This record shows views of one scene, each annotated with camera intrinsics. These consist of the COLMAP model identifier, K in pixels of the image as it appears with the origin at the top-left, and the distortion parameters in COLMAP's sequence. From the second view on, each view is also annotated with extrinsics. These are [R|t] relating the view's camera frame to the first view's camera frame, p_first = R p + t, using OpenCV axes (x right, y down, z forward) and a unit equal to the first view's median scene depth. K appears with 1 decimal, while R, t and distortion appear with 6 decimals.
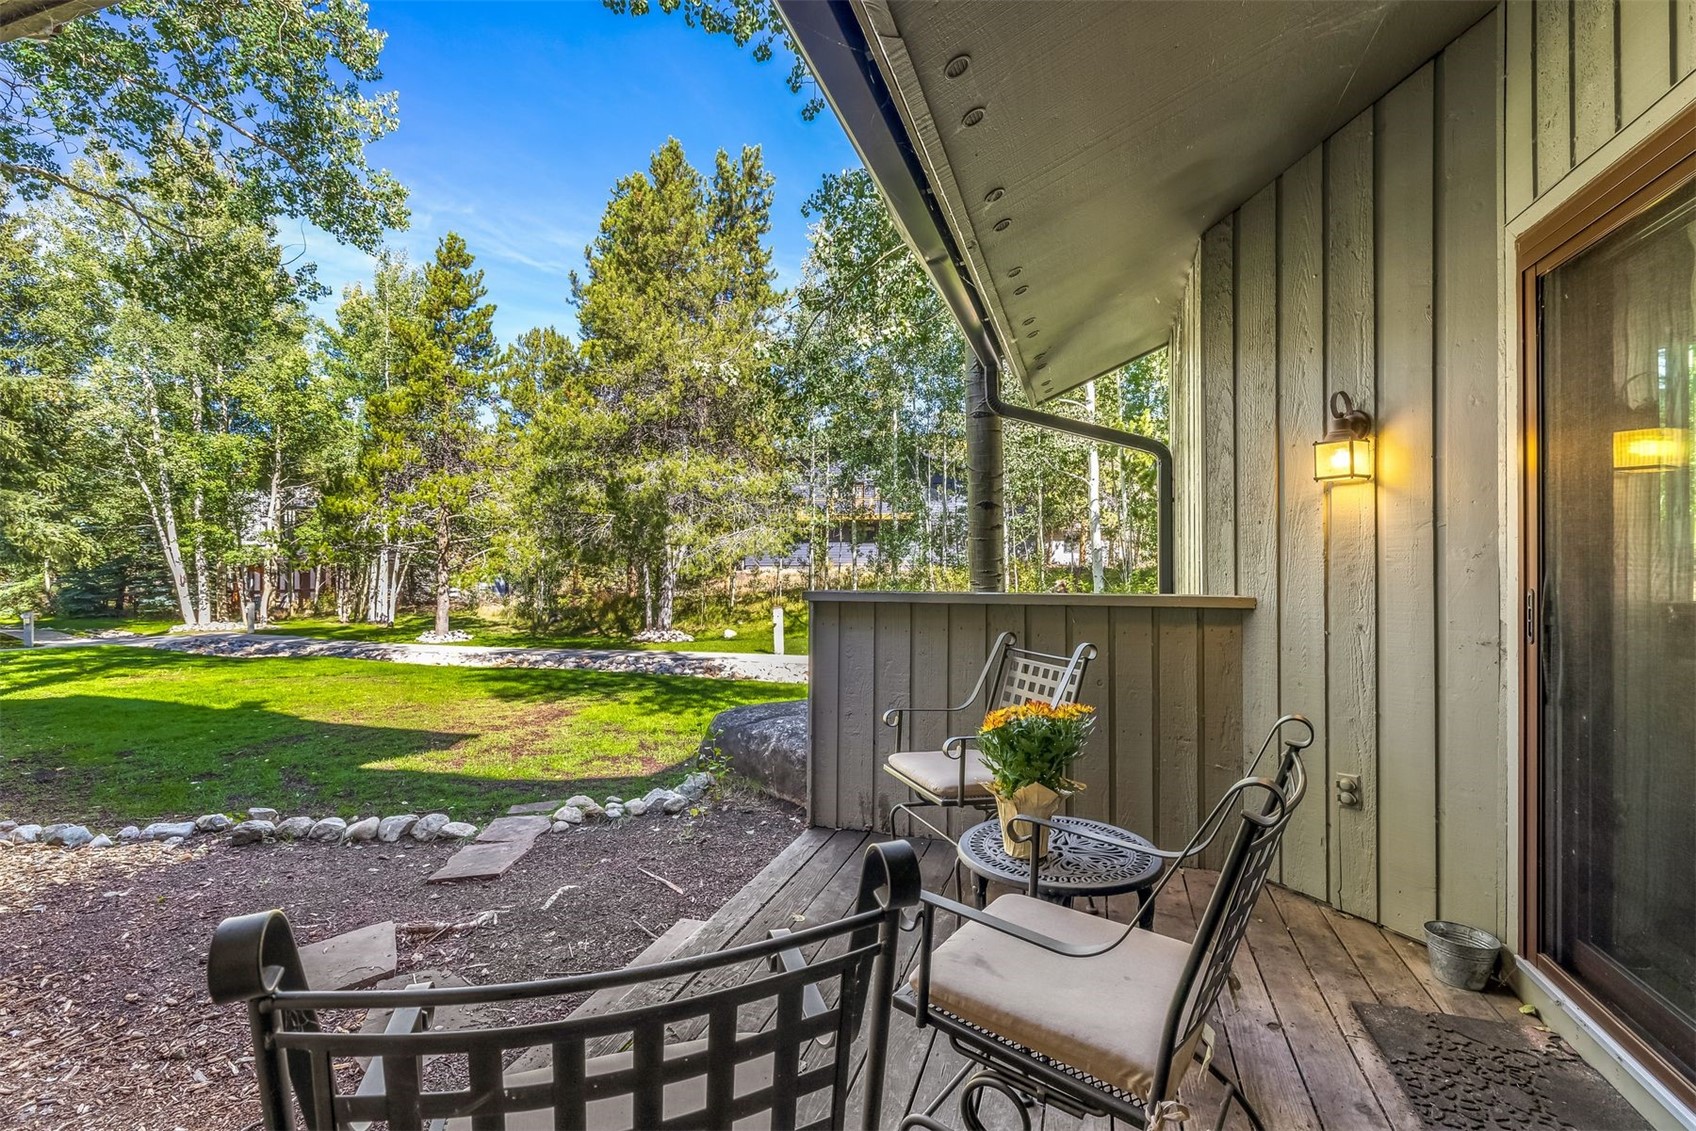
lens RADIAL K [[710.4, 0, 853.8], [0, 710.4, 560.3], [0, 0, 1]] dist [0.000250, 0.000143]
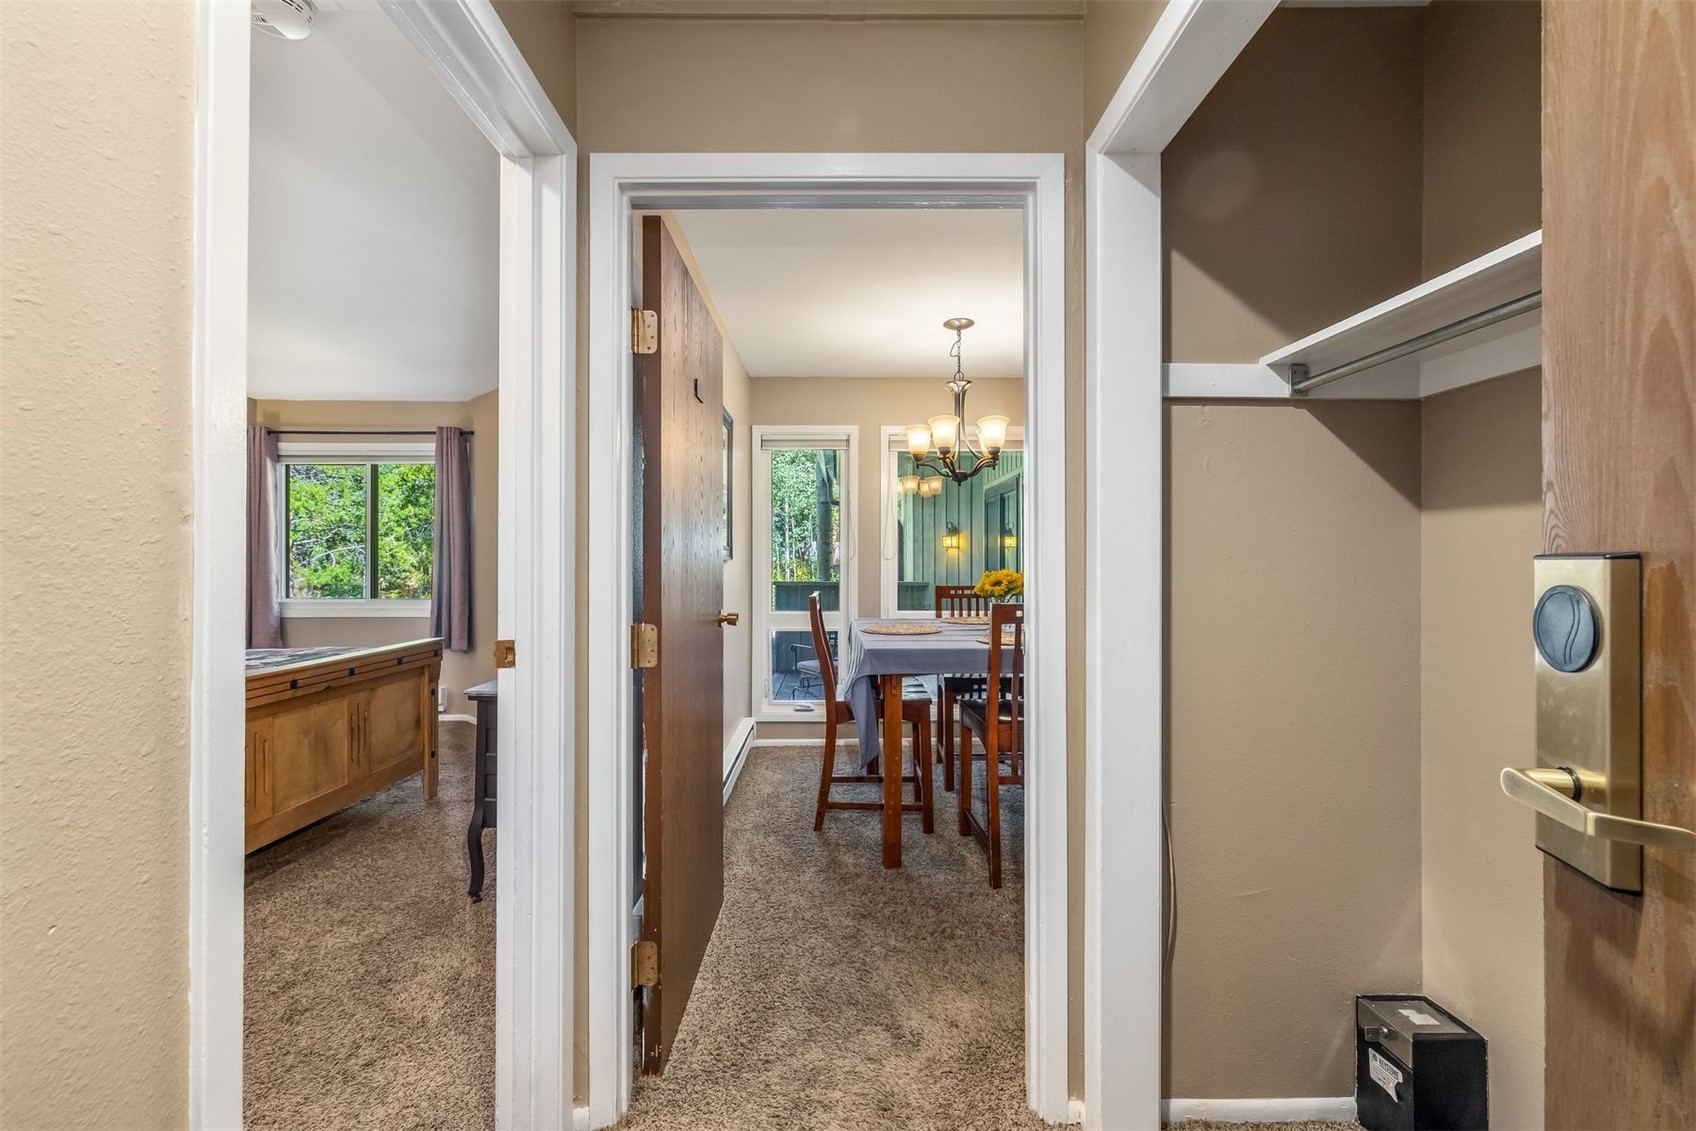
lens RADIAL K [[710.4, 0, 843.5], [0, 710.4, 560.4], [0, 0, 1]] dist [0.000250, 0.000143]
pose [[0.933172, -0.004864, 0.359398, -0.976652], [0.000802, 0.999934, 0.011451, -0.086074], [-0.359430, -0.010397, 0.933114, -1.924153]]
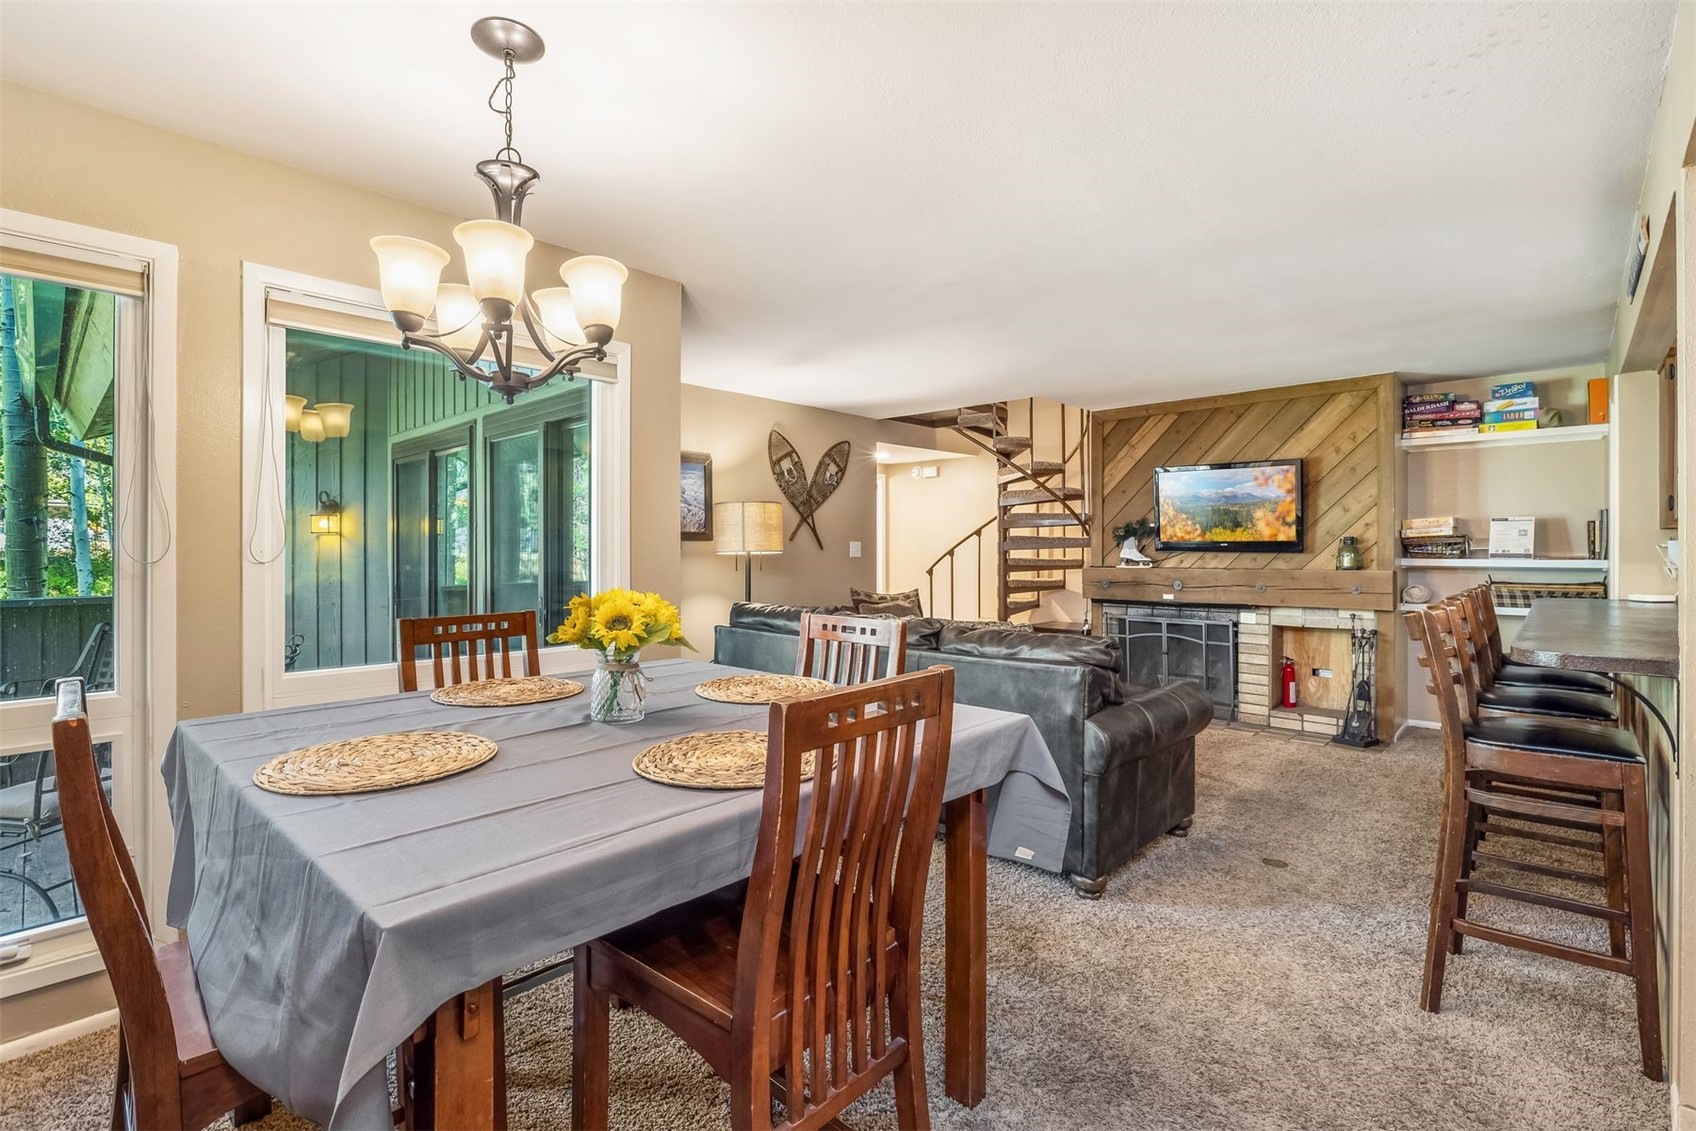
lens RADIAL K [[780.8, 0, 837.4], [0, 780.8, 549.2], [0, 0, 1]] dist [-0.009179, 0.000239]
pose [[0.399142, -0.002688, 0.916885, -0.774920], [-0.010650, 0.999915, 0.007568, -0.096360], [-0.916827, -0.012786, 0.399079, -1.243189]]
